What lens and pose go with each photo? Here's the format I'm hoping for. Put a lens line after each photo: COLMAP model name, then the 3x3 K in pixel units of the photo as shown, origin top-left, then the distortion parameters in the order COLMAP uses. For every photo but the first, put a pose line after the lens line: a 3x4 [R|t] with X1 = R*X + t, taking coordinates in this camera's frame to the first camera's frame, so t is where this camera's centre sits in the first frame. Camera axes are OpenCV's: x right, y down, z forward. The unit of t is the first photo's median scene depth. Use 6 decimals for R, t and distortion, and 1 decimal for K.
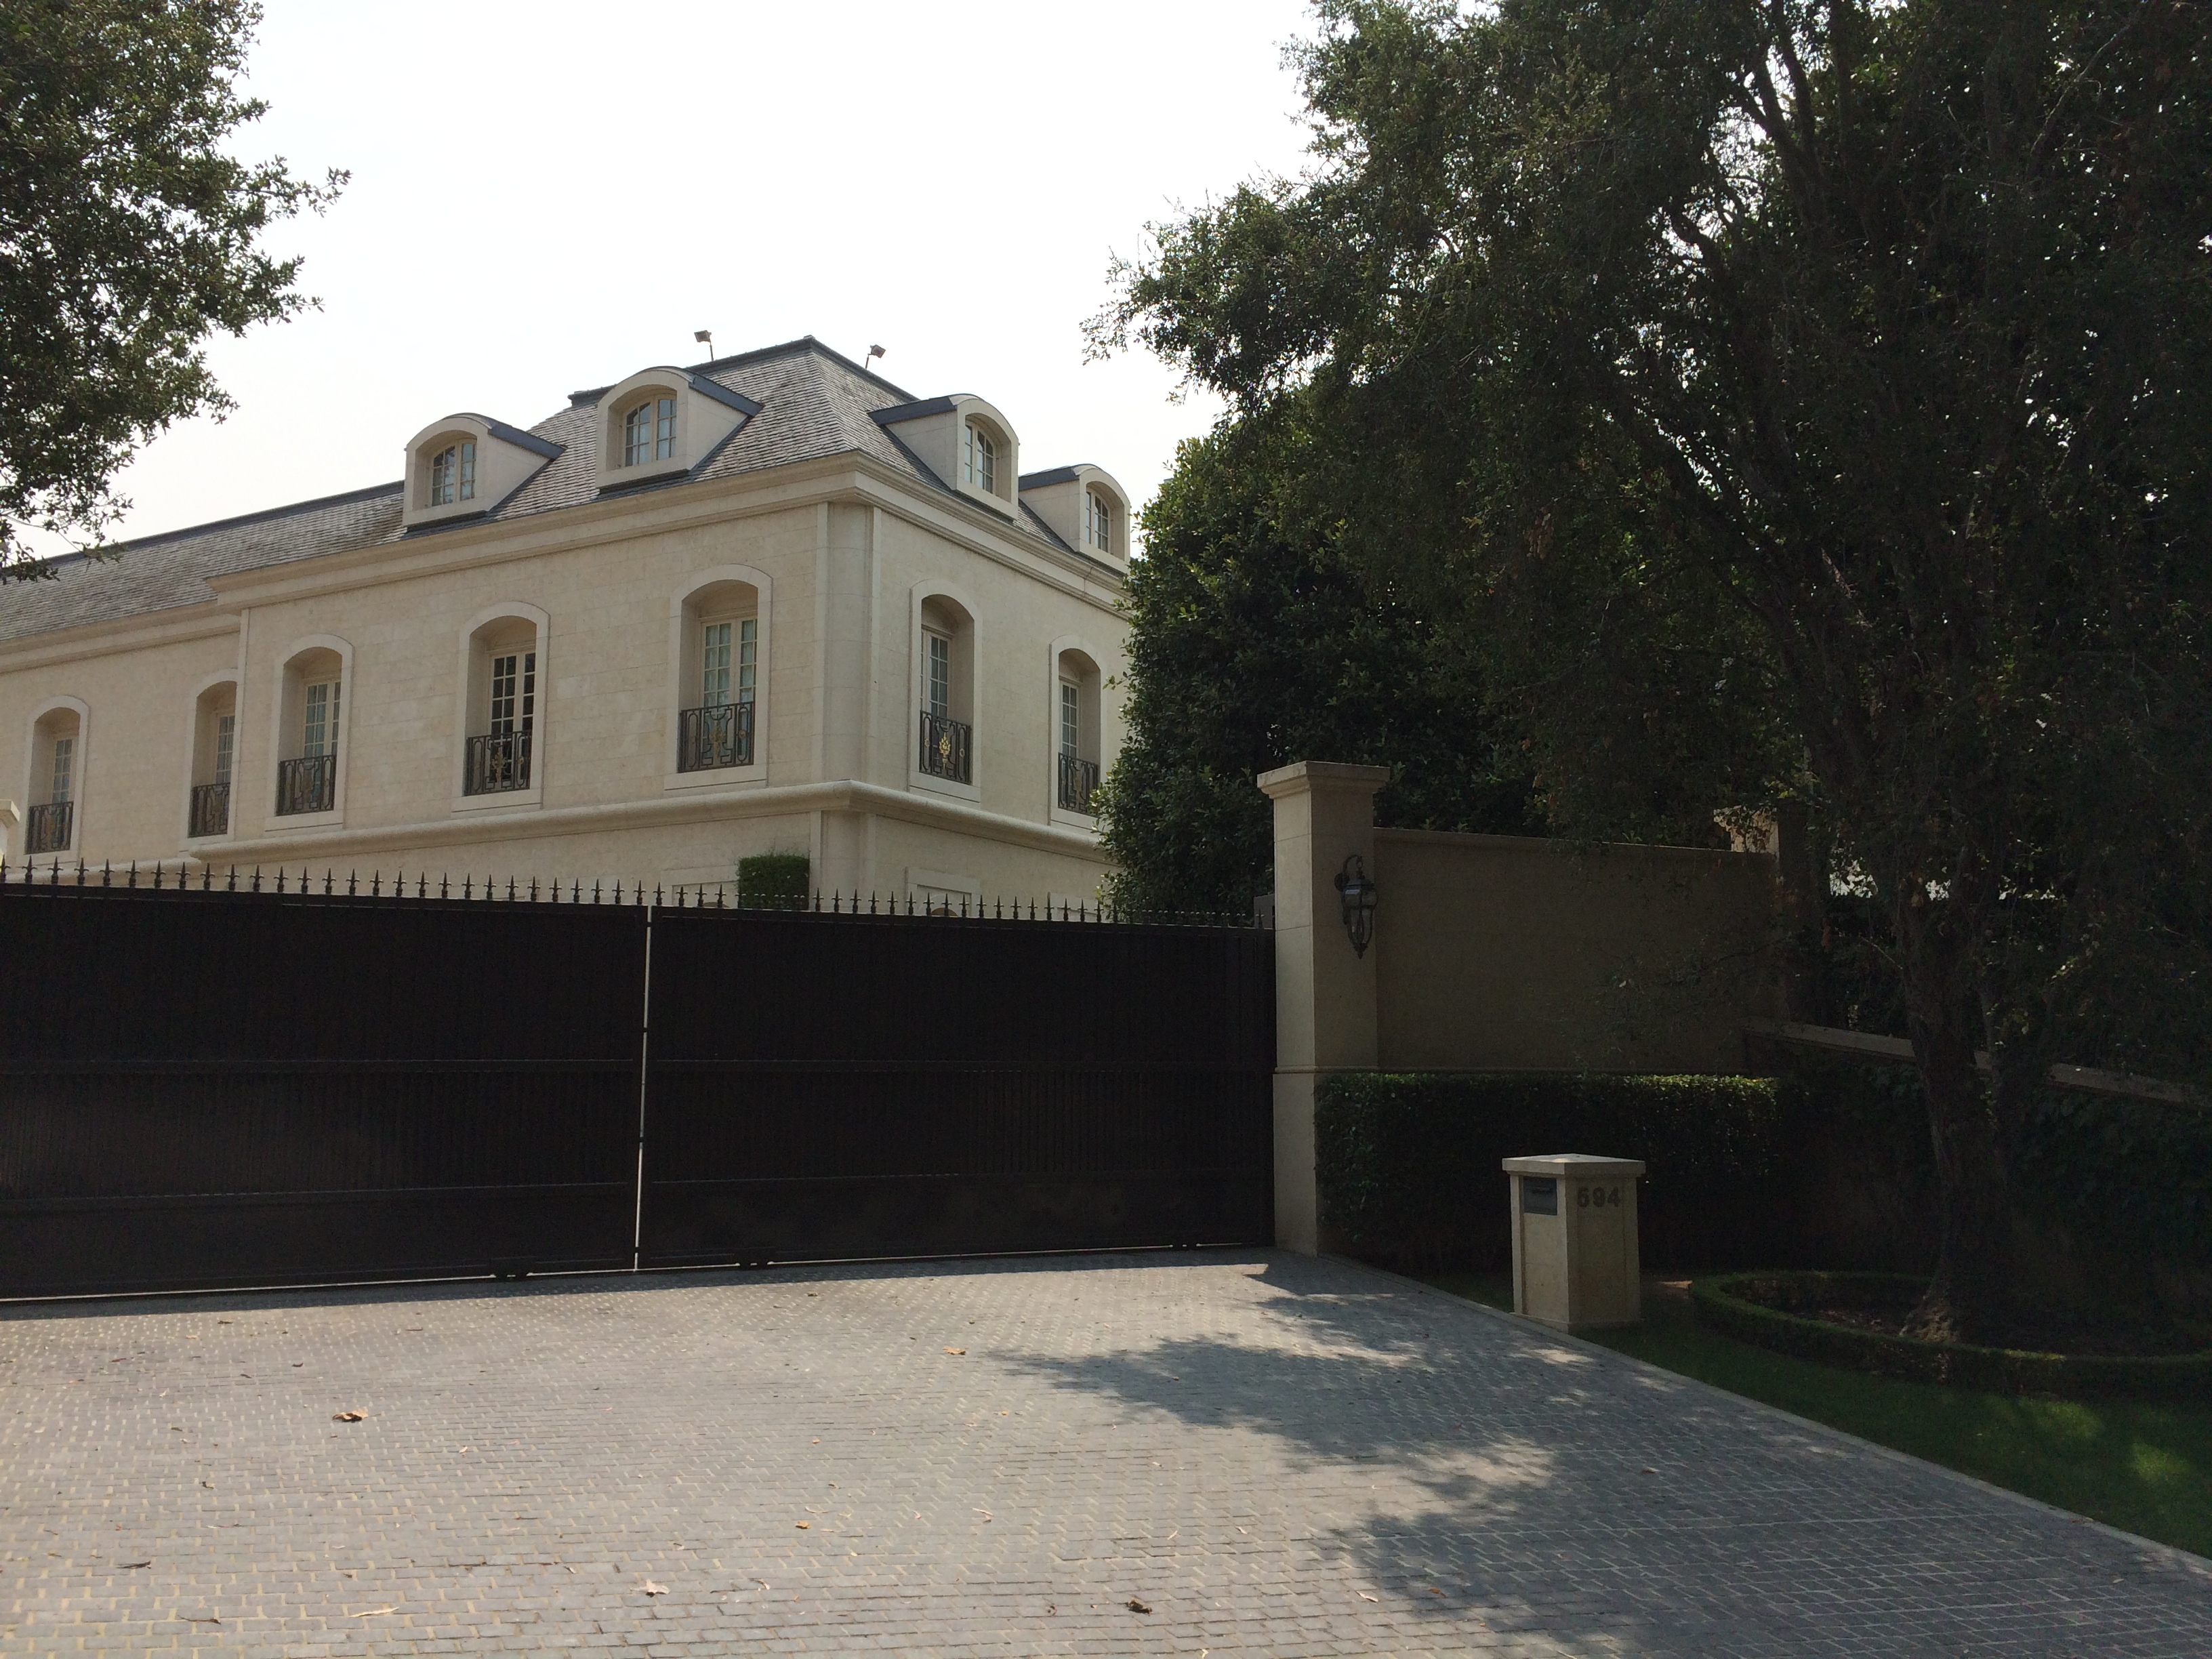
lens RADIAL K [[1892.9, 0, 1108.7], [0, 1892.9, 786.3], [0, 0, 1]] dist [0.074966, -0.096201]
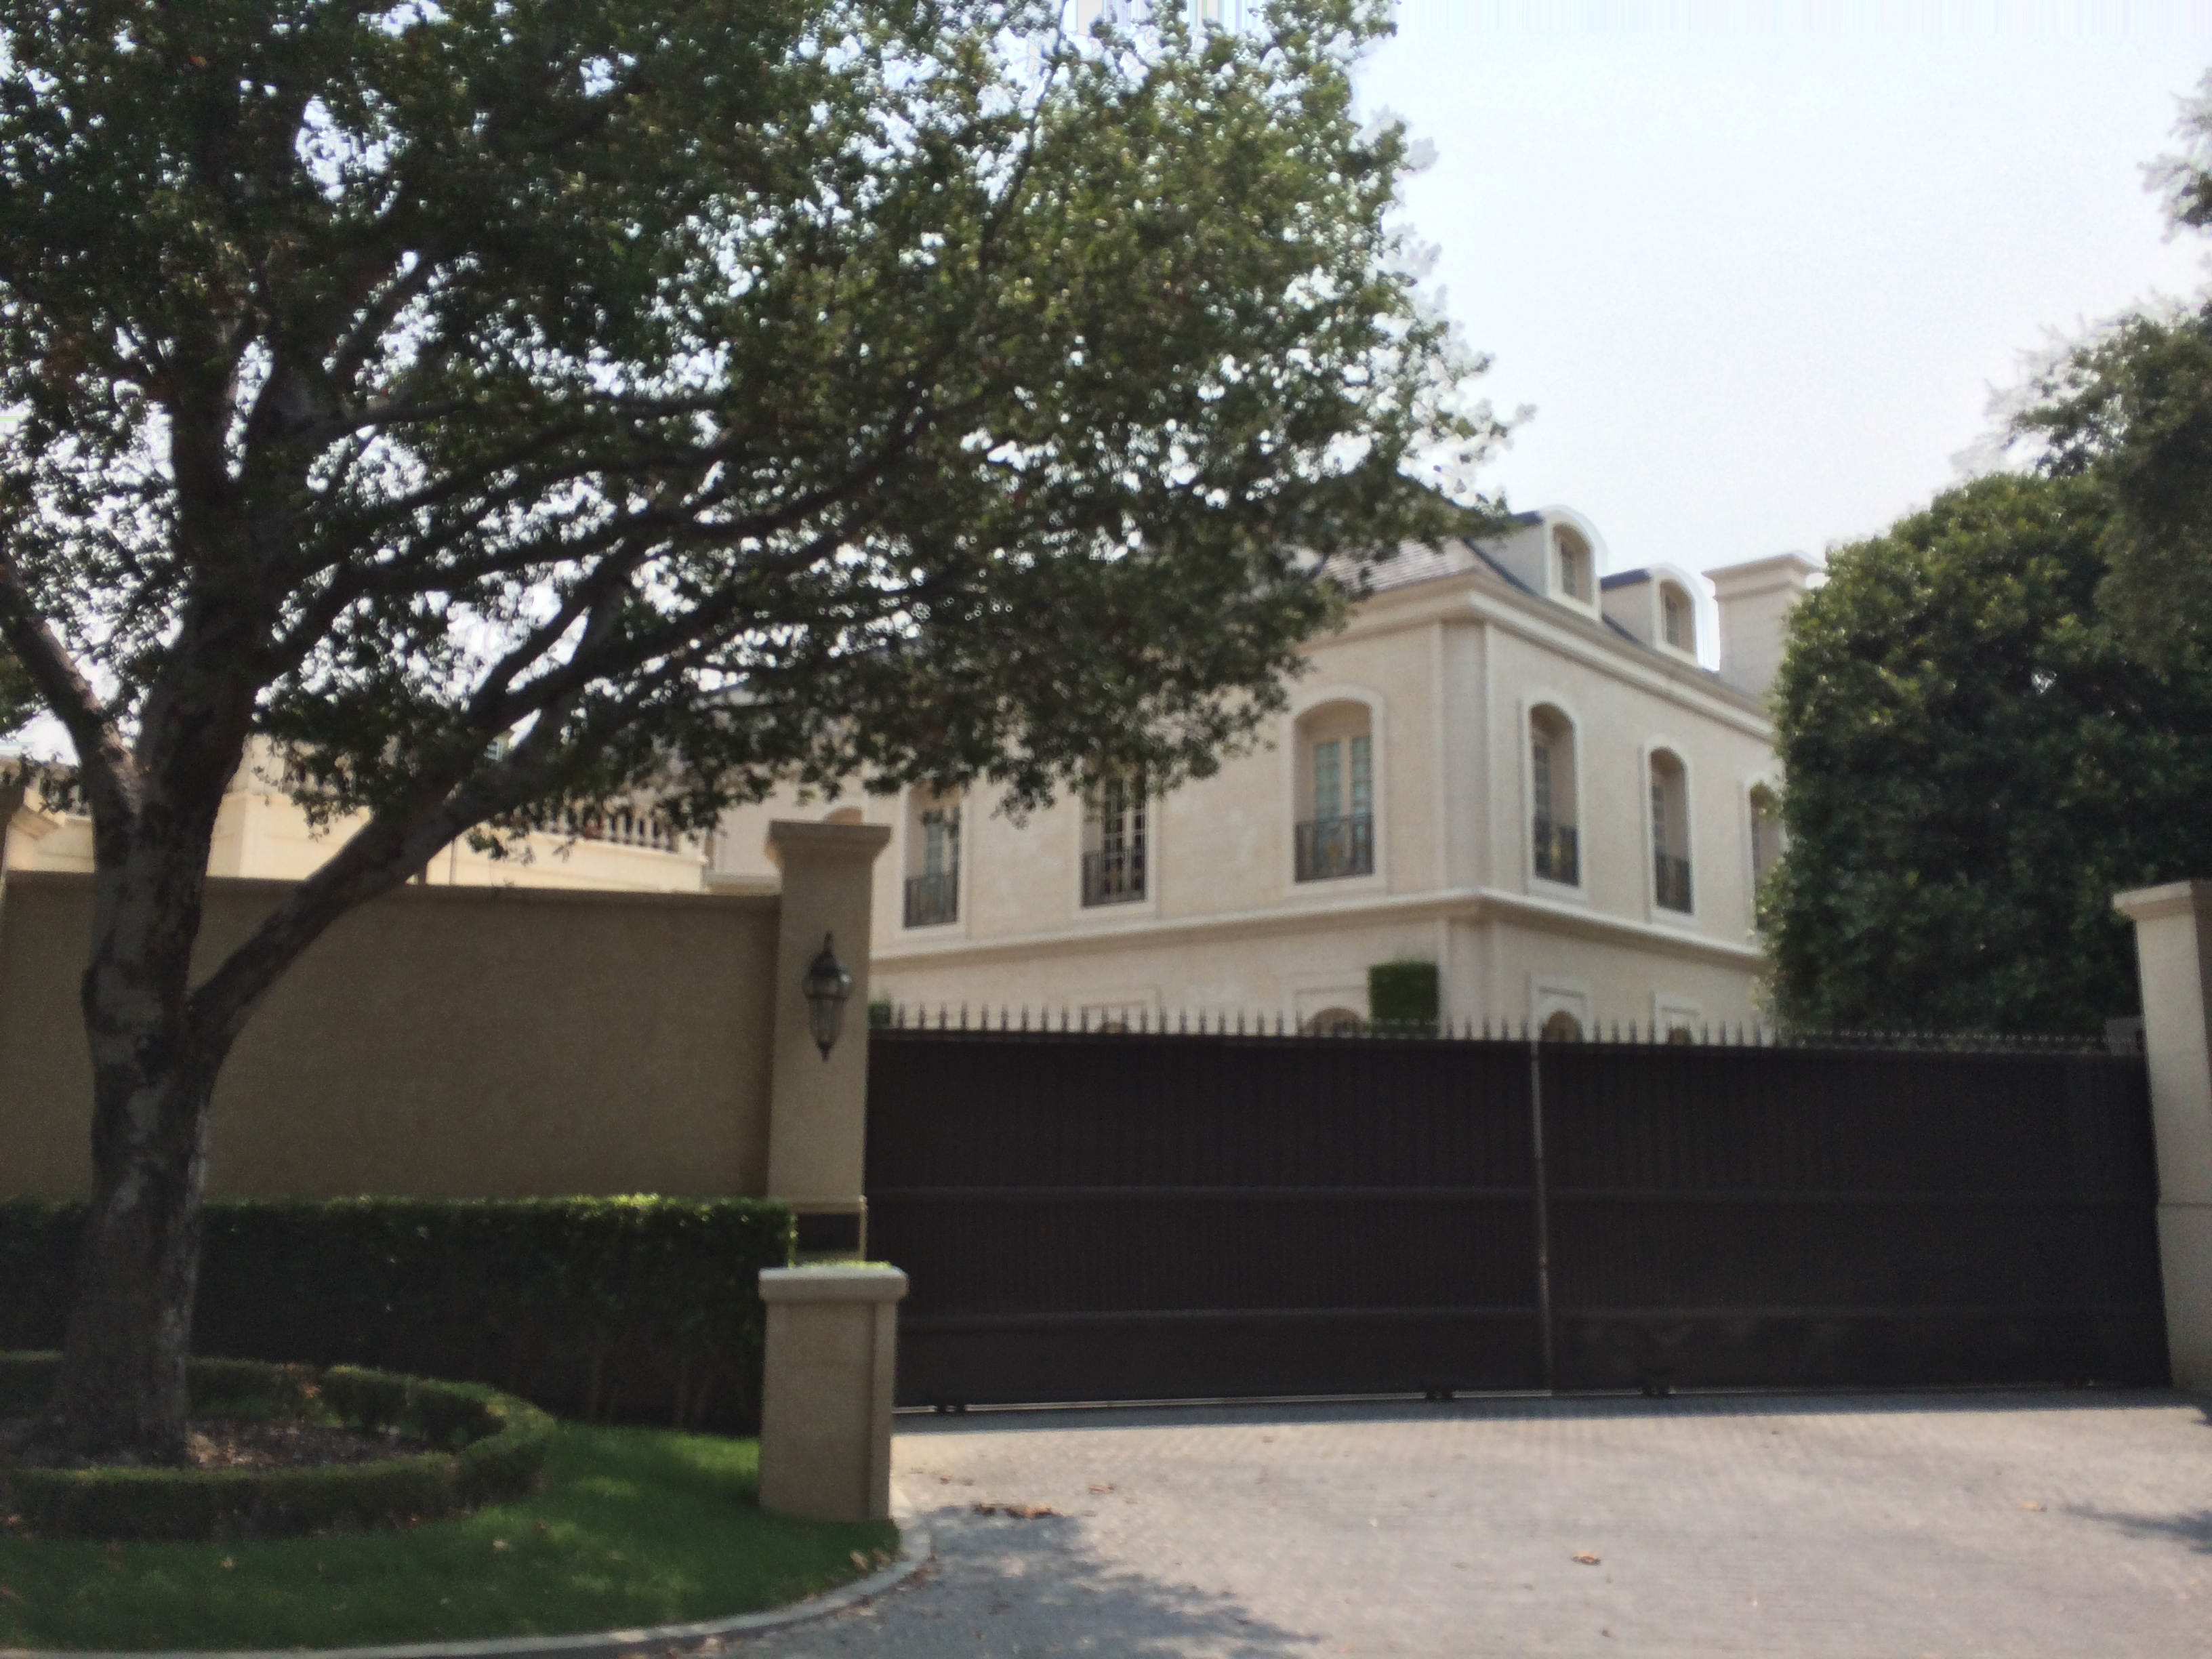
lens RADIAL K [[1837.2, 0, 1106.6], [0, 1837.2, 798.6], [0, 0, 1]] dist [0.068579, -0.104546]
pose [[0.977572, -0.035830, -0.207529, -0.228652], [0.028133, 0.998807, -0.039923, -0.032342], [0.208712, 0.033189, 0.977414, -0.042292]]
